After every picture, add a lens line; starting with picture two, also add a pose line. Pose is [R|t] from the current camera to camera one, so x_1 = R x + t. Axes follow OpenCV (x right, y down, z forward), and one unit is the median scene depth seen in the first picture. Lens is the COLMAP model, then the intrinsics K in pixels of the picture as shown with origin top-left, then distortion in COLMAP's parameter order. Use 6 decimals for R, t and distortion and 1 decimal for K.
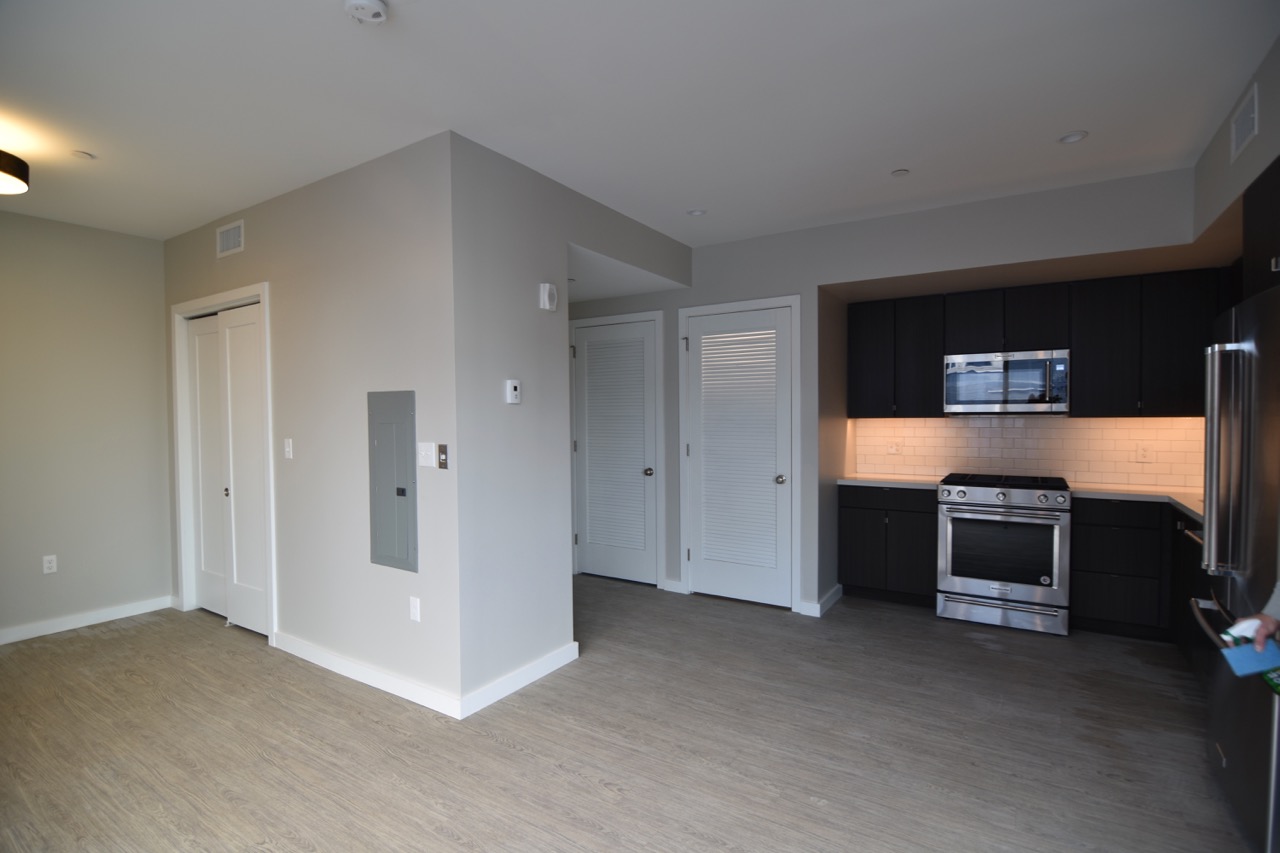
lens RADIAL K [[620.2, 0, 631.5], [0, 620.2, 432.3], [0, 0, 1]] dist [-0.005090, -0.010189]
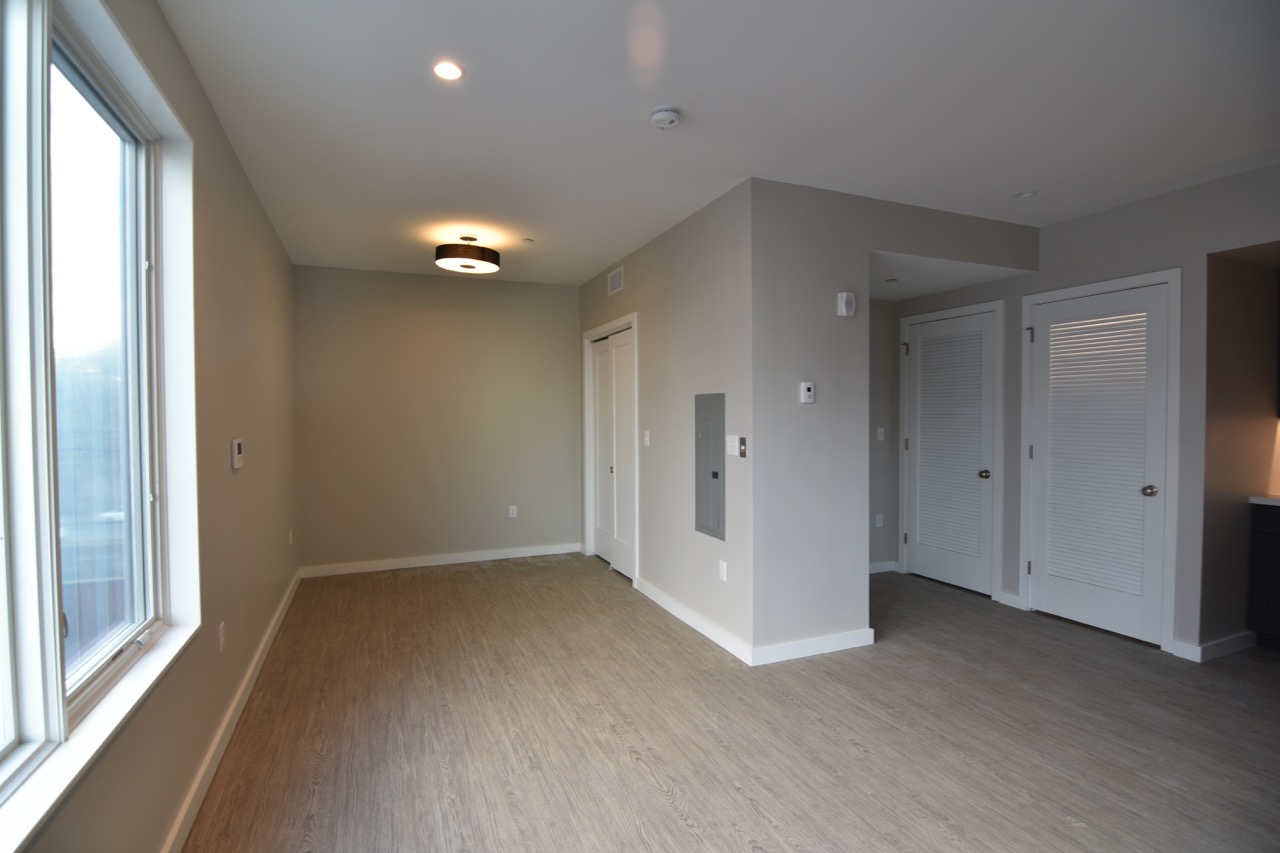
lens RADIAL K [[620.2, 0, 631.4], [0, 620.2, 431.5], [0, 0, 1]] dist [-0.005090, -0.010189]
pose [[0.823725, 0.019035, -0.566670, 0.178788], [-0.017410, 0.999814, 0.008276, 0.001866], [0.566722, 0.003049, 0.823903, -0.108812]]
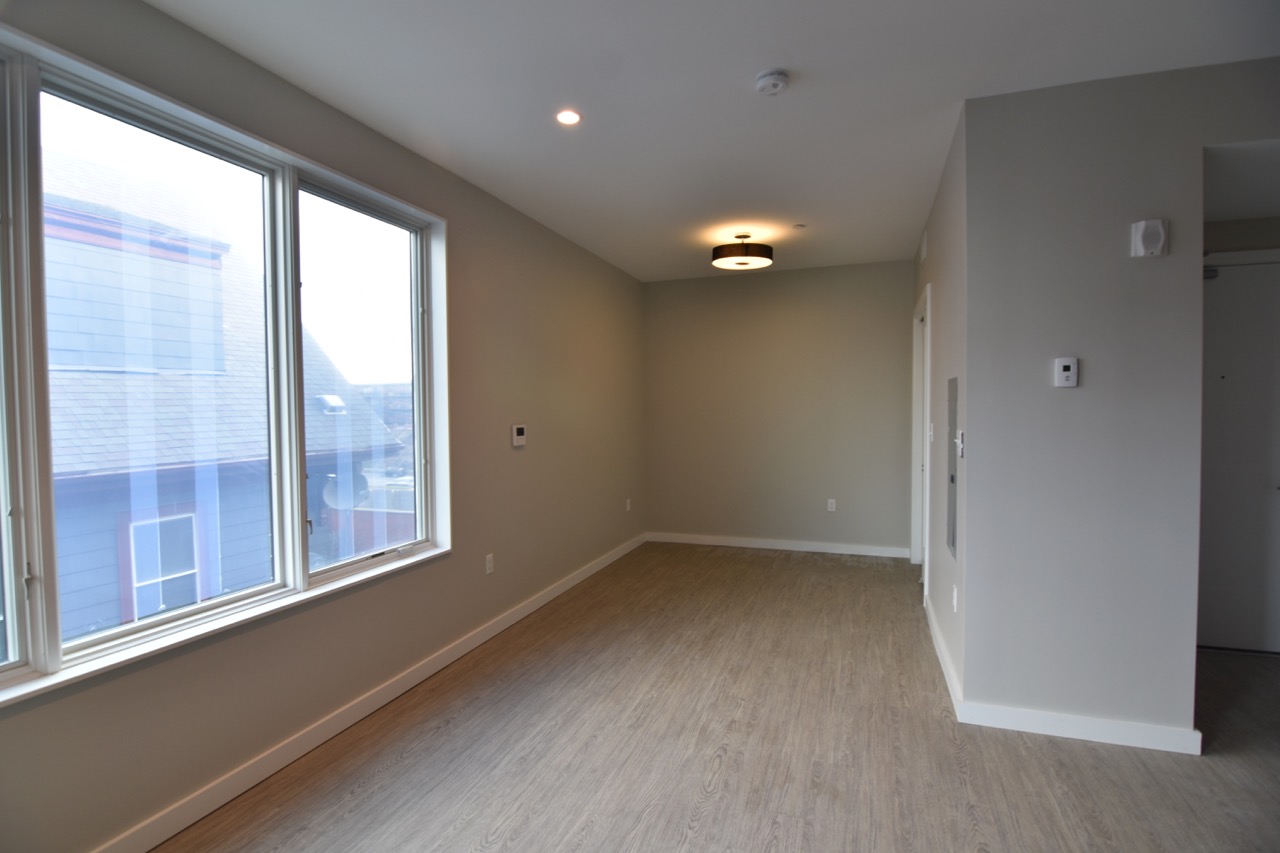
lens RADIAL K [[620.2, 0, 631.3], [0, 620.2, 431.9], [0, 0, 1]] dist [-0.005090, -0.010189]
pose [[0.218224, 0.042106, -0.974990, 0.454580], [-0.019263, 0.999060, 0.038834, -0.007912], [0.975709, 0.010307, 0.218830, 0.256862]]
